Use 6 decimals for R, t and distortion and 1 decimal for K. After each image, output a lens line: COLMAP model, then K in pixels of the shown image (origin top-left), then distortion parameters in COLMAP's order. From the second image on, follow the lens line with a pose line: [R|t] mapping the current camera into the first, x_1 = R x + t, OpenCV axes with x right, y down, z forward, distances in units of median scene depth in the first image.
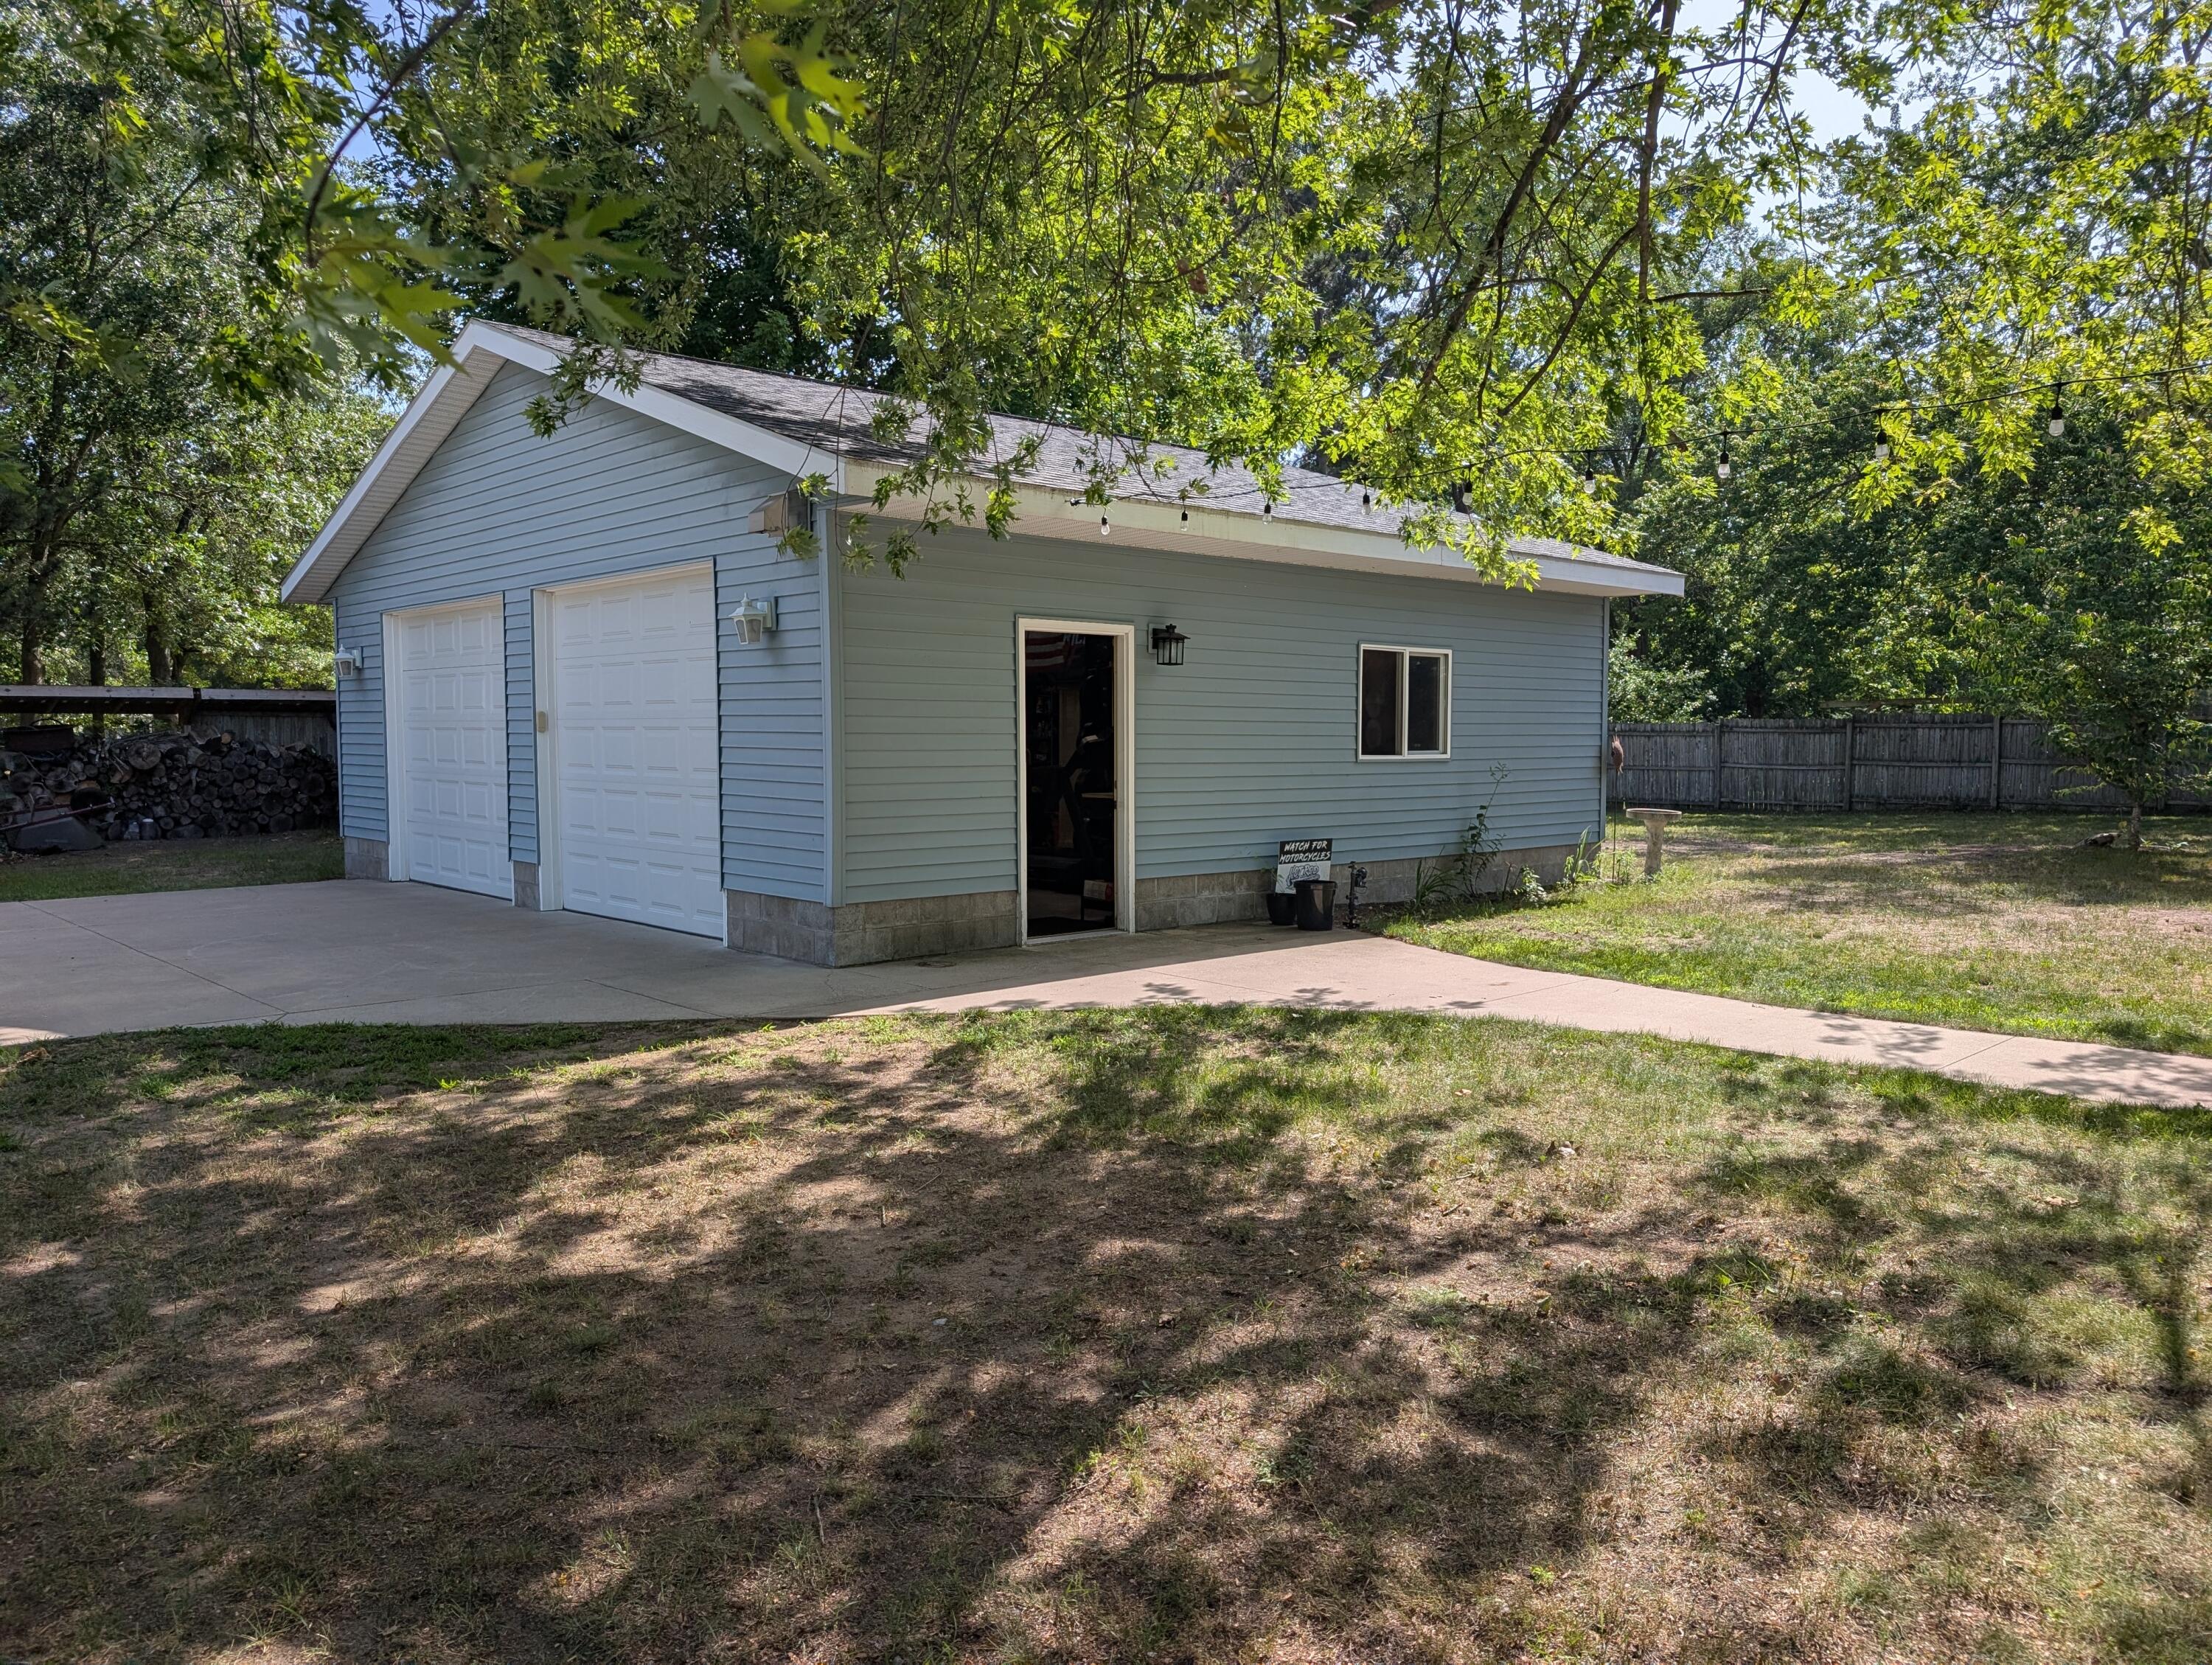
lens RADIAL K [[1582.2, 0, 1100.8], [0, 1582.2, 832.2], [0, 0, 1]] dist [0.023577, -0.021654]
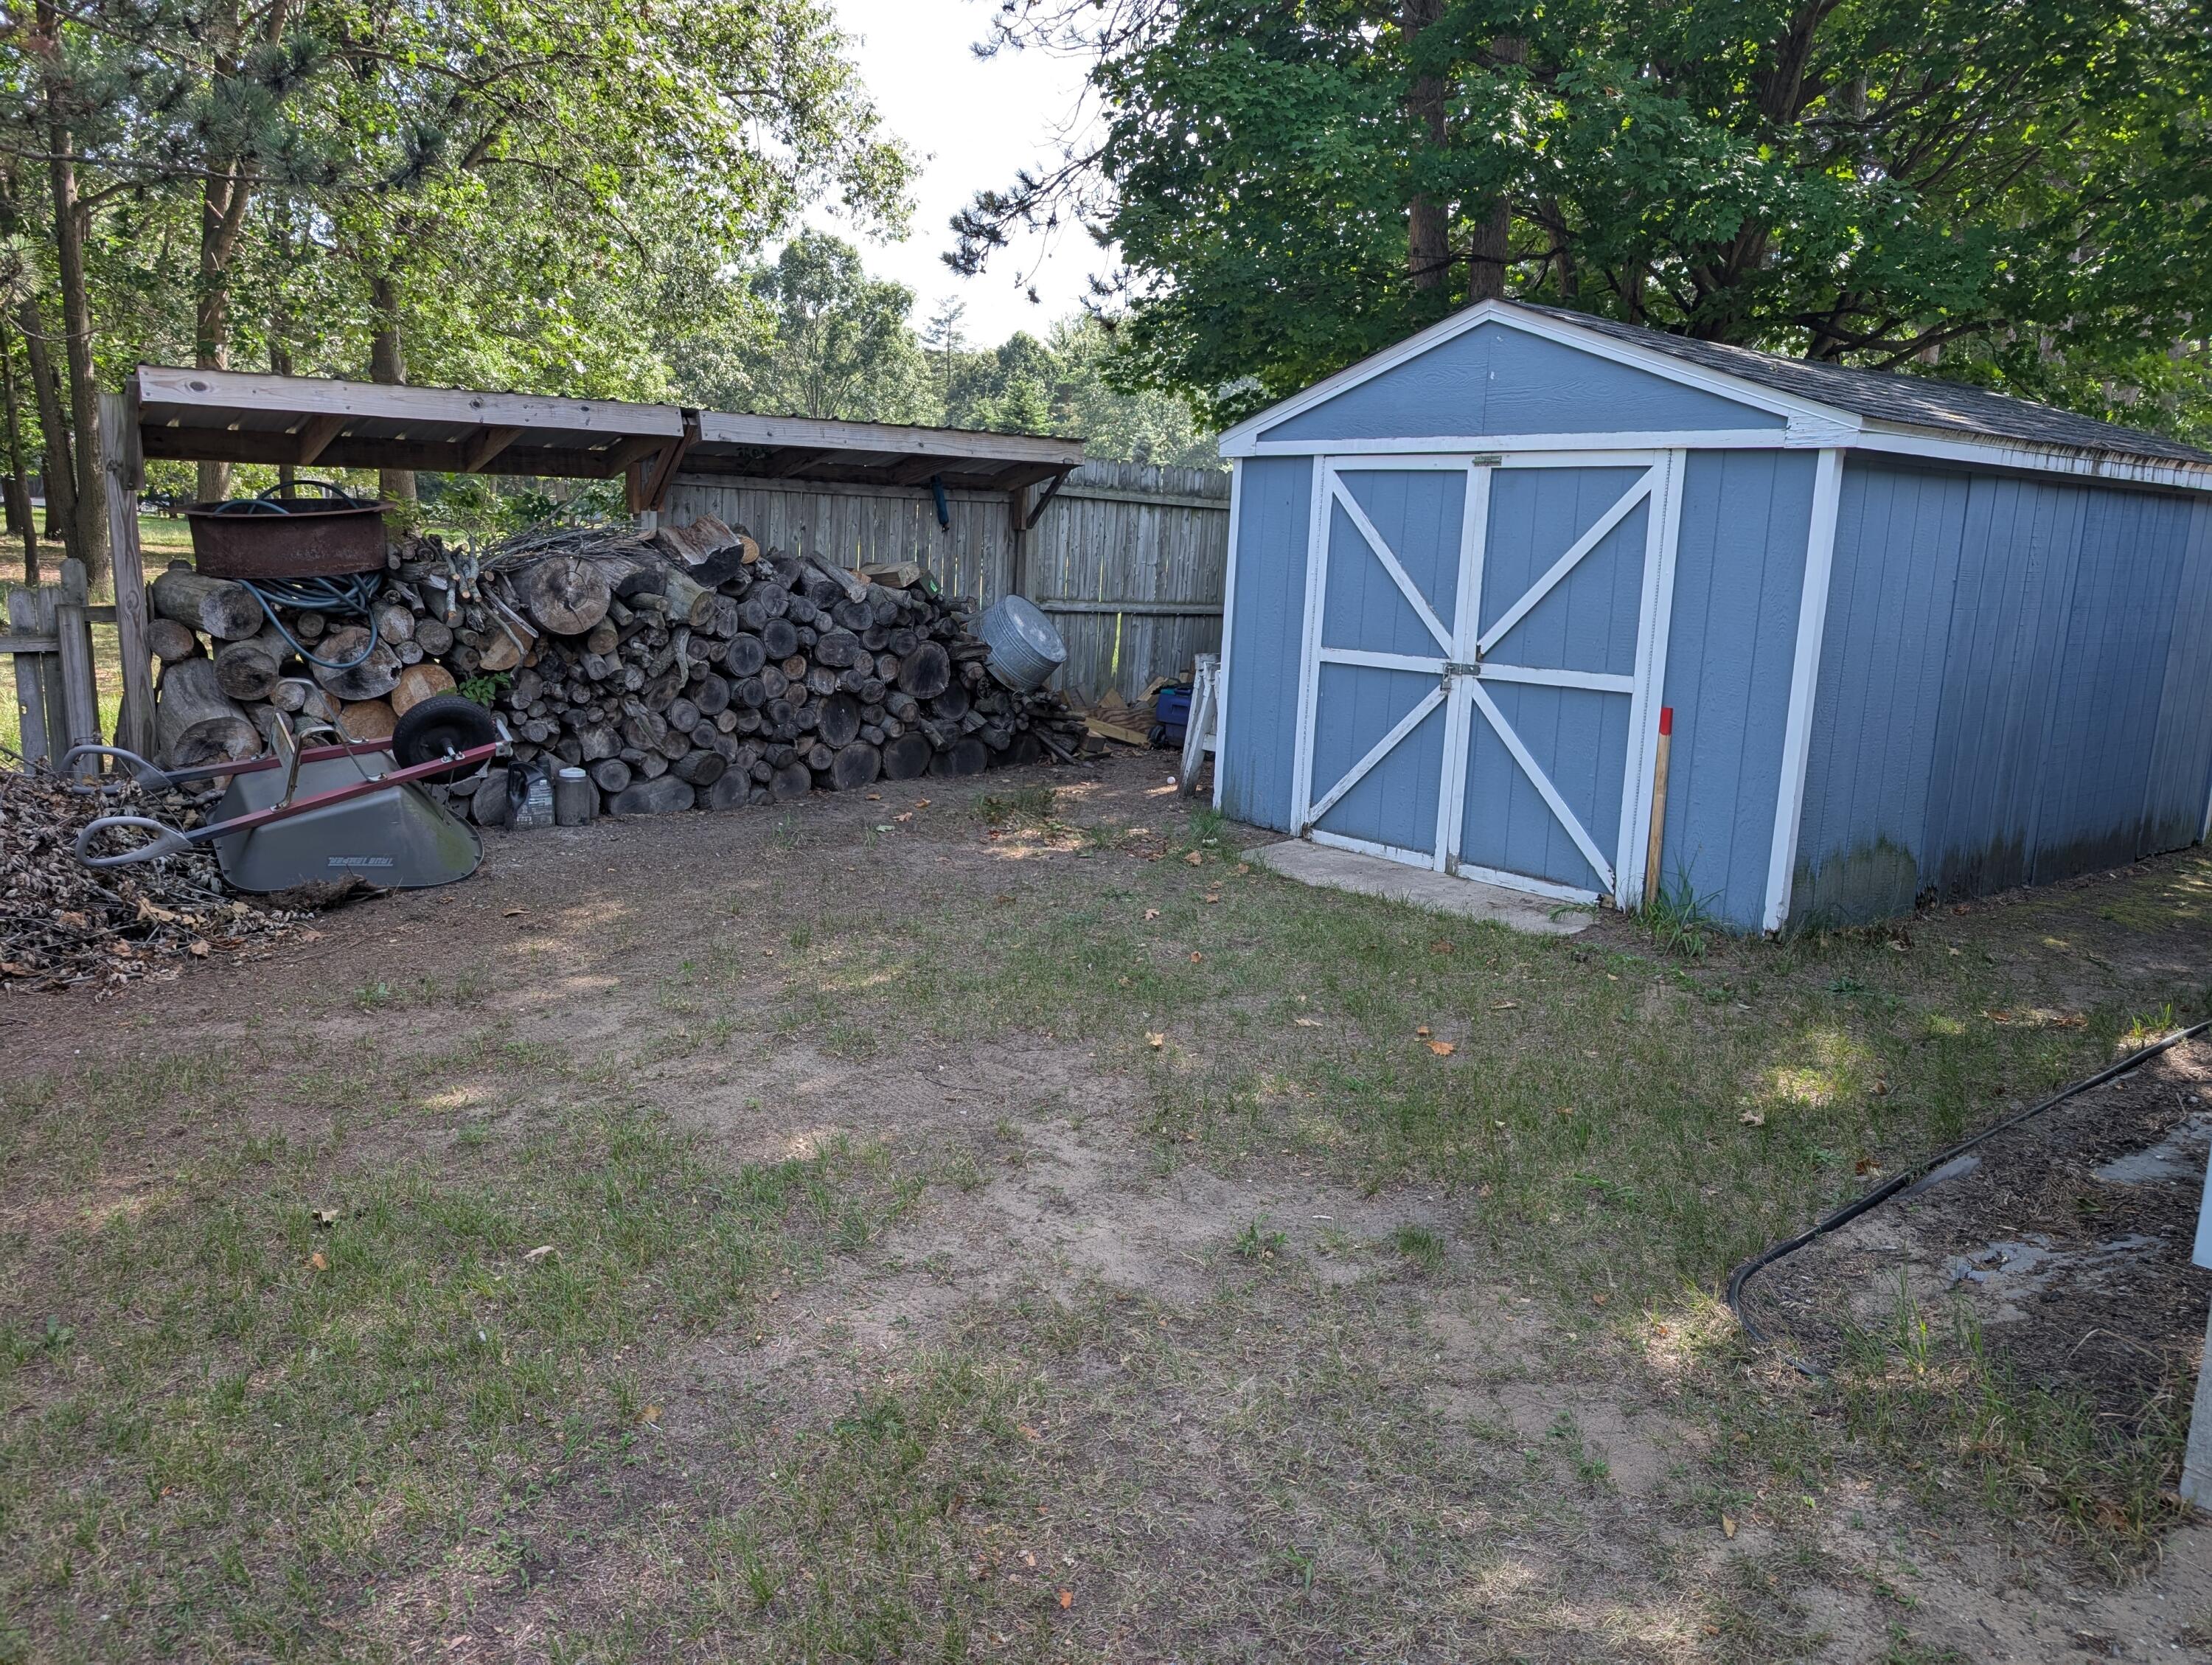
lens RADIAL K [[1582.2, 0, 1111.9], [0, 1582.2, 832.8], [0, 0, 1]] dist [0.023577, -0.021654]
pose [[0.997052, 0.045460, -0.061807, -0.447891], [-0.037379, 0.991309, 0.126129, -0.044008], [0.067004, -0.123447, 0.990087, 0.638912]]
